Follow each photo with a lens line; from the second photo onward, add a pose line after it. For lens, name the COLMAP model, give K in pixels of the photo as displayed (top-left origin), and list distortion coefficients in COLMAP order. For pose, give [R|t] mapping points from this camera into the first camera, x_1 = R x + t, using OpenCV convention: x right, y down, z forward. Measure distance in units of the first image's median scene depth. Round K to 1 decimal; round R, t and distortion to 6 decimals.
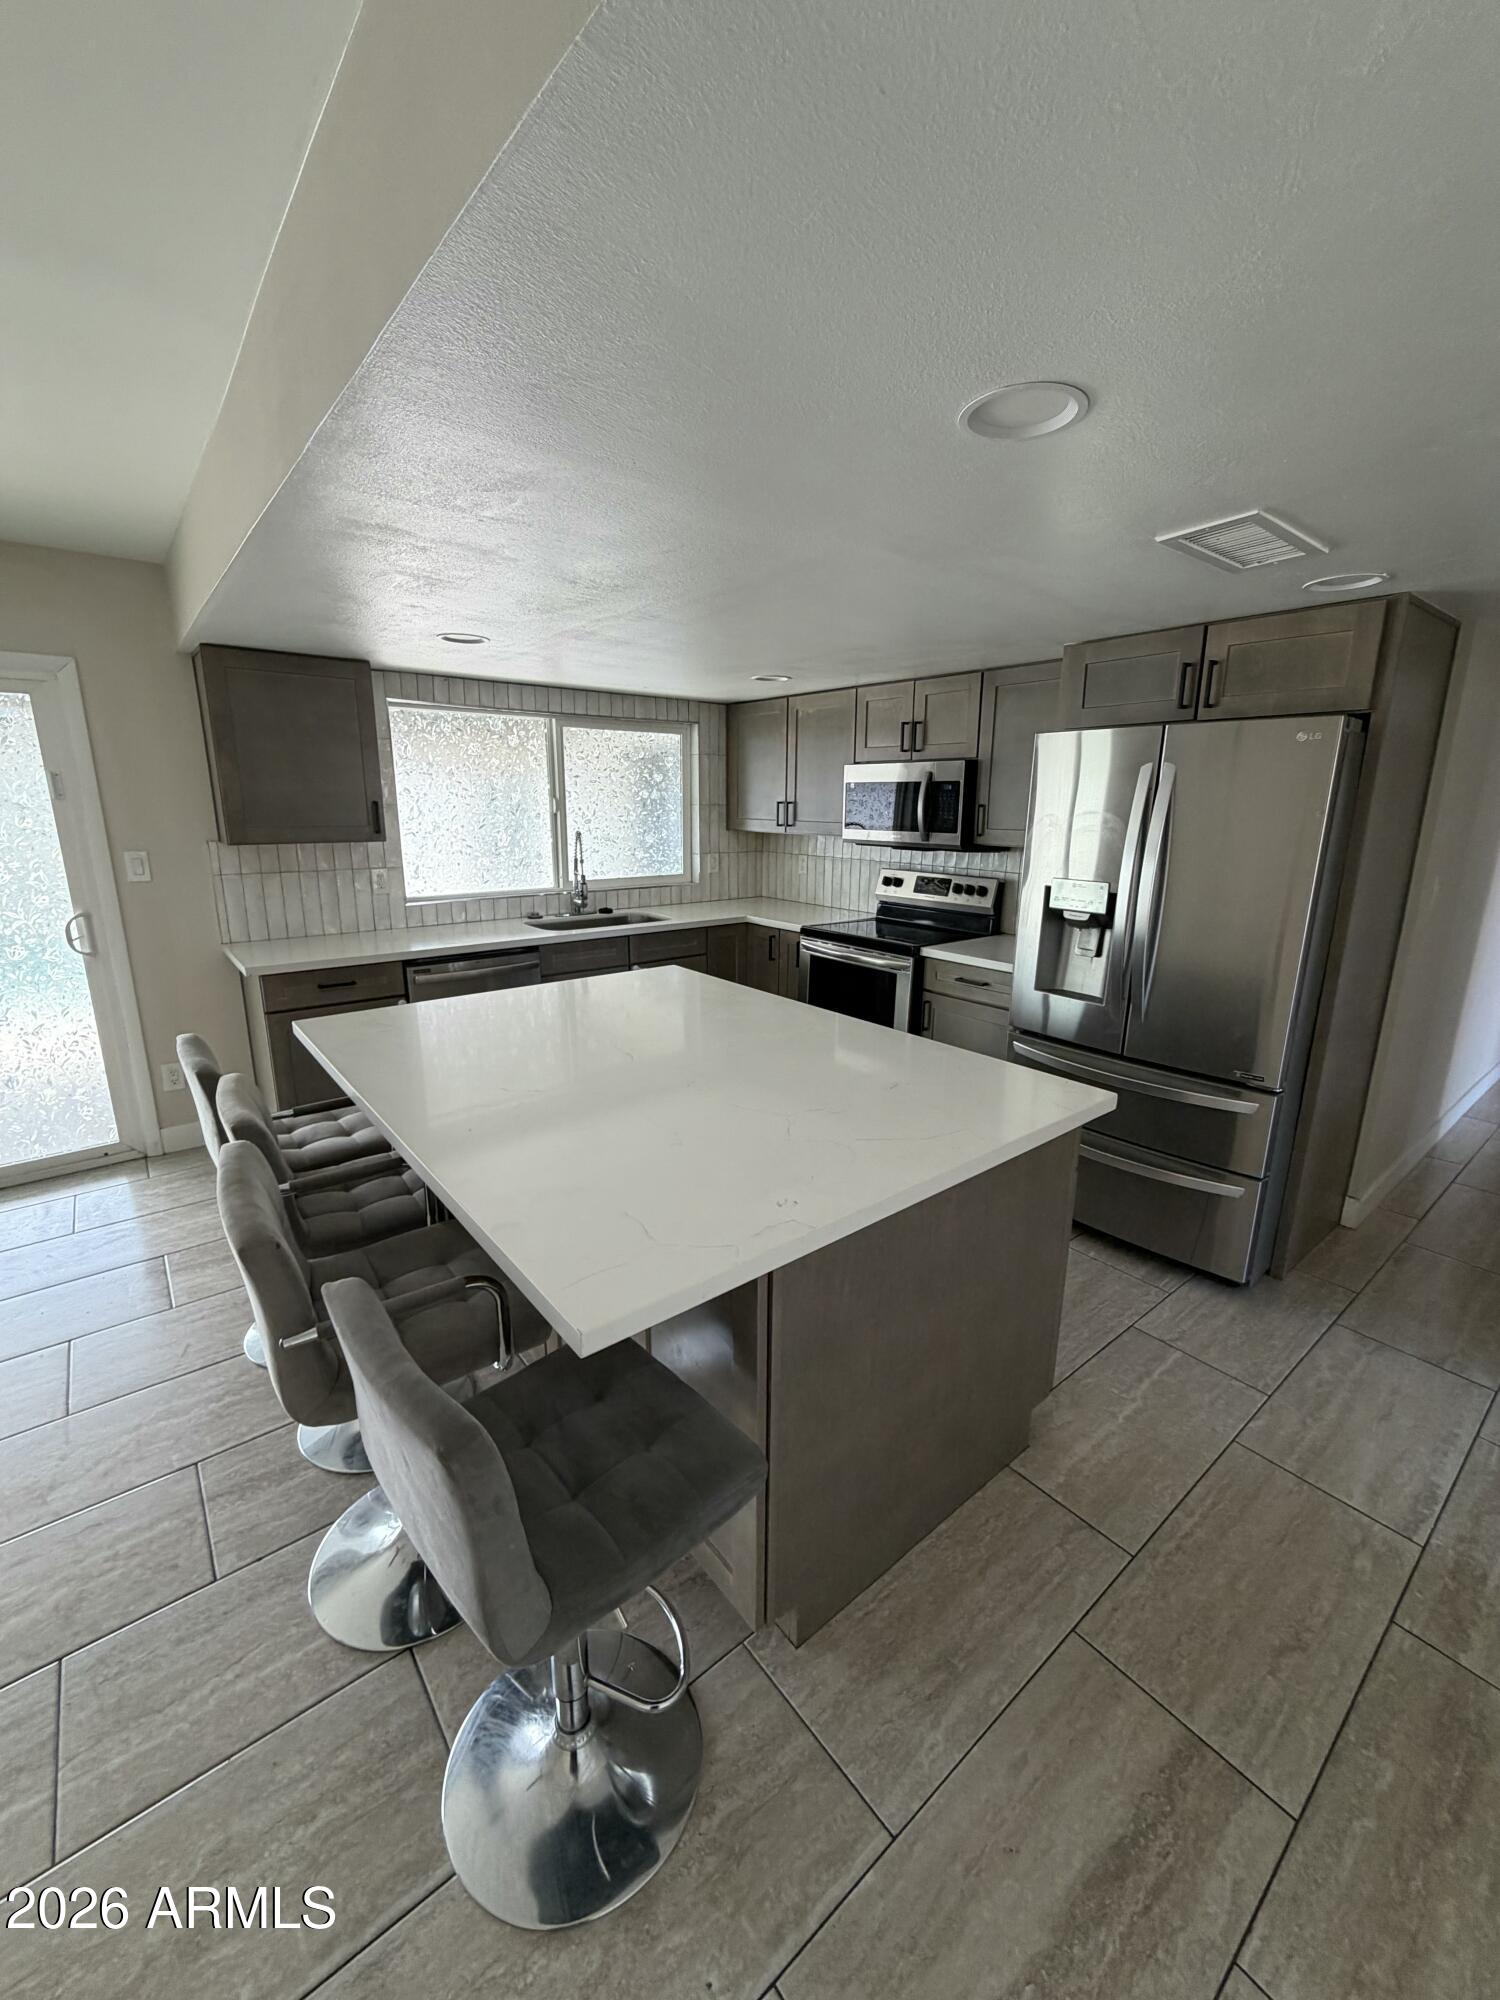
lens RADIAL K [[799.0, 0, 745.7], [0, 799.0, 1000.6], [0, 0, 1]] dist [-0.000744, -0.000089]
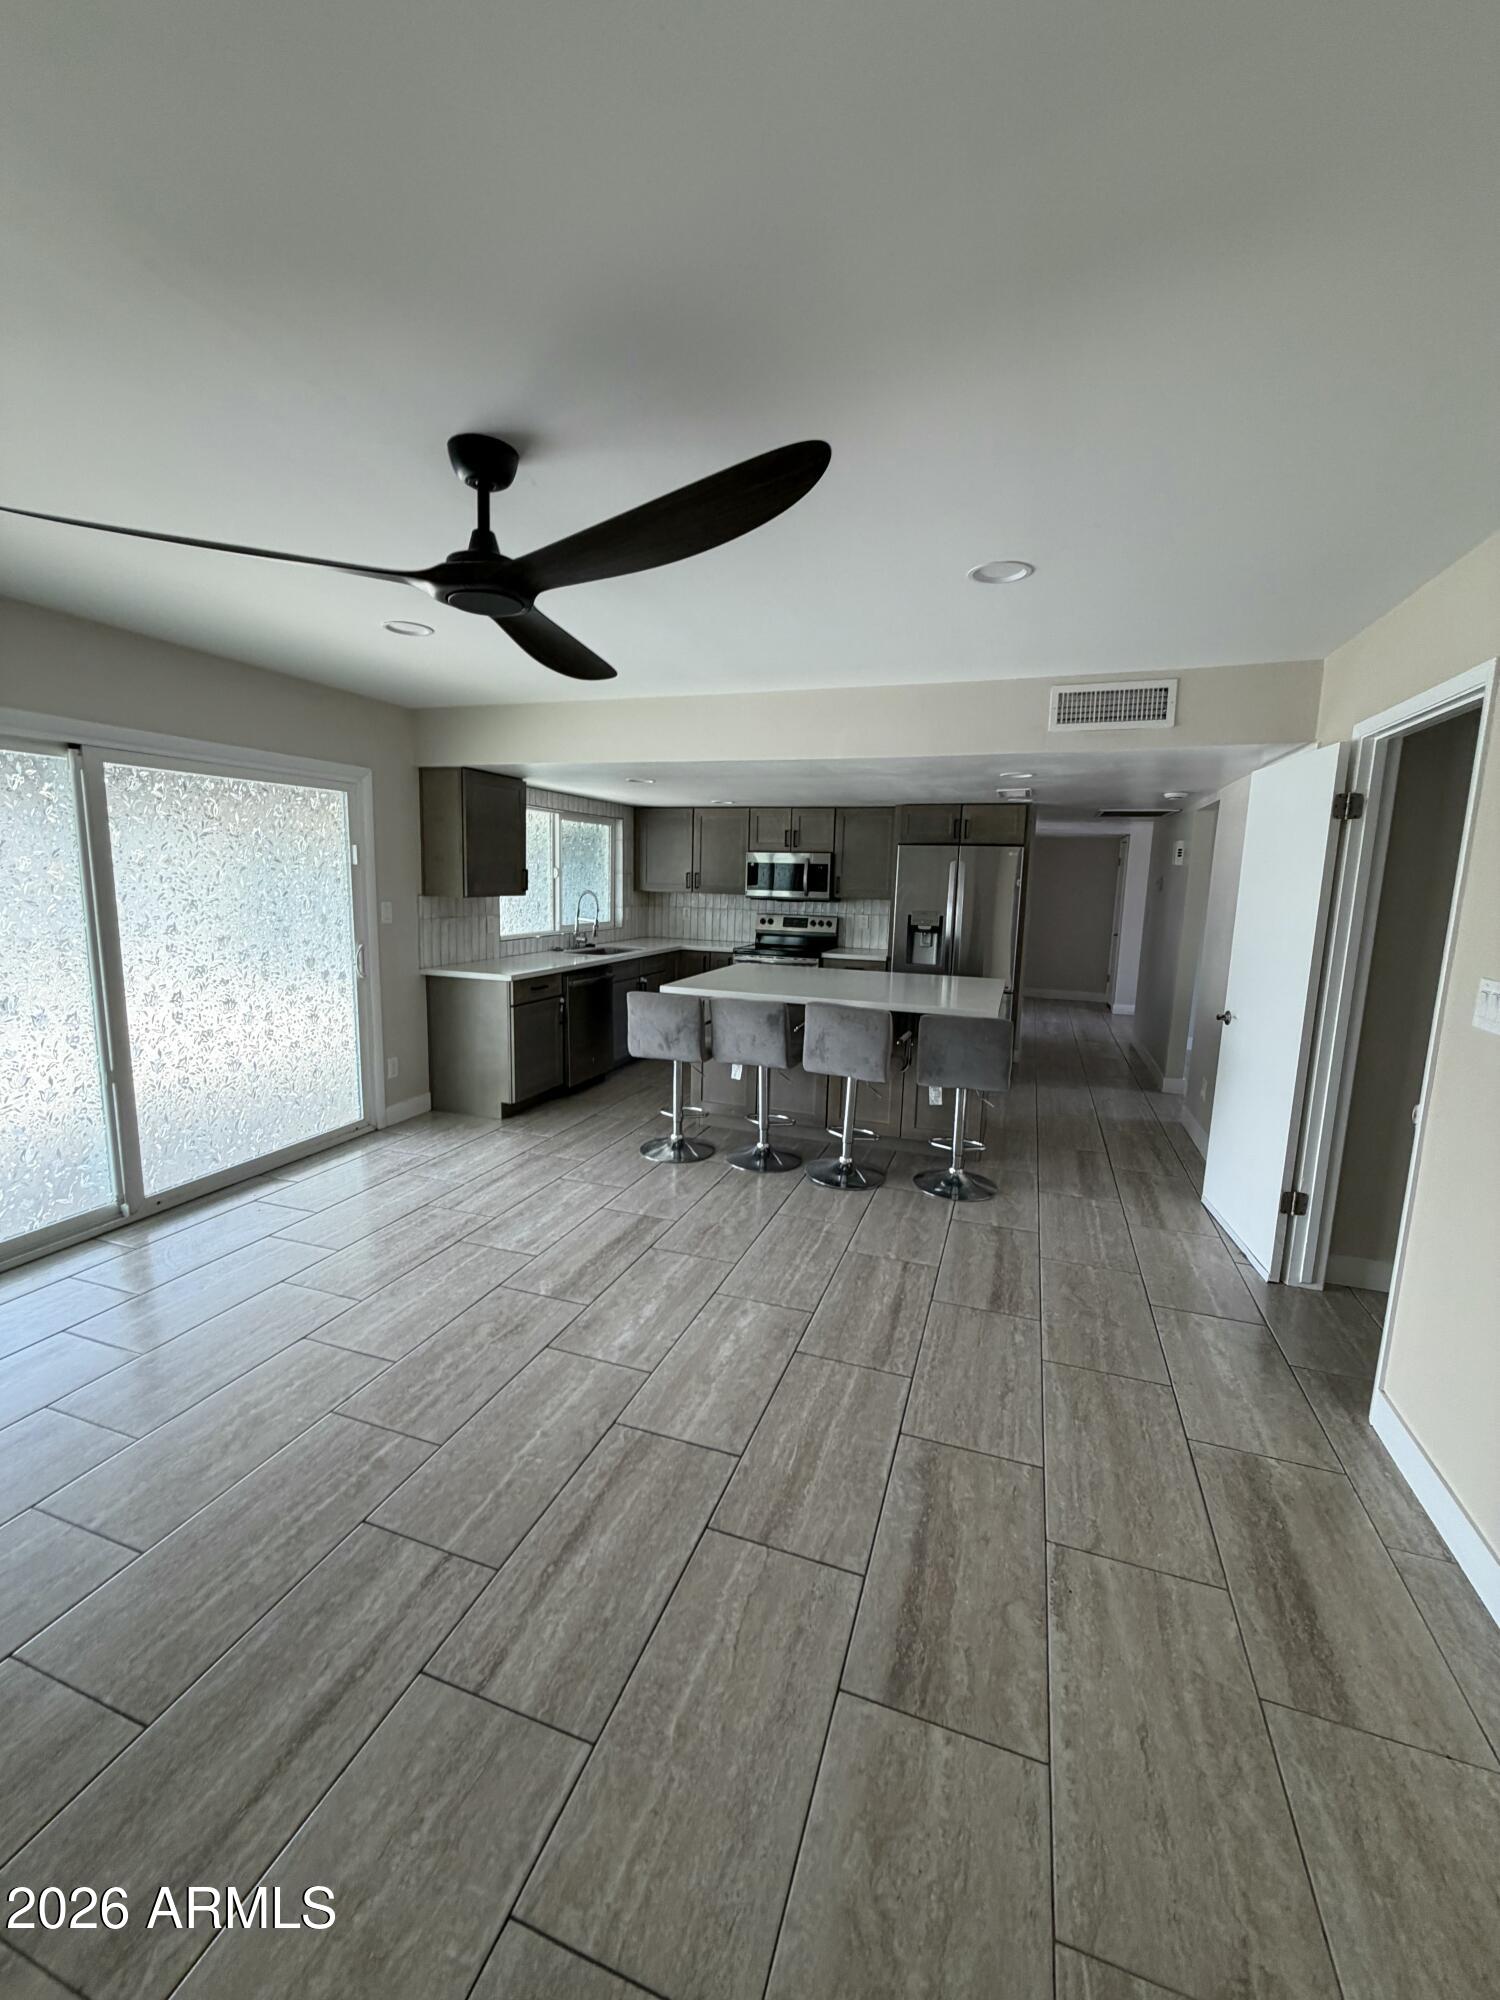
lens RADIAL K [[799.0, 0, 752.0], [0, 799.0, 997.5], [0, 0, 1]] dist [-0.000744, -0.000089]
pose [[0.847571, -0.065993, 0.526563, -0.817768], [0.110891, 0.992358, -0.054124, 0.107329], [-0.518967, 0.104265, 0.848412, -0.425252]]
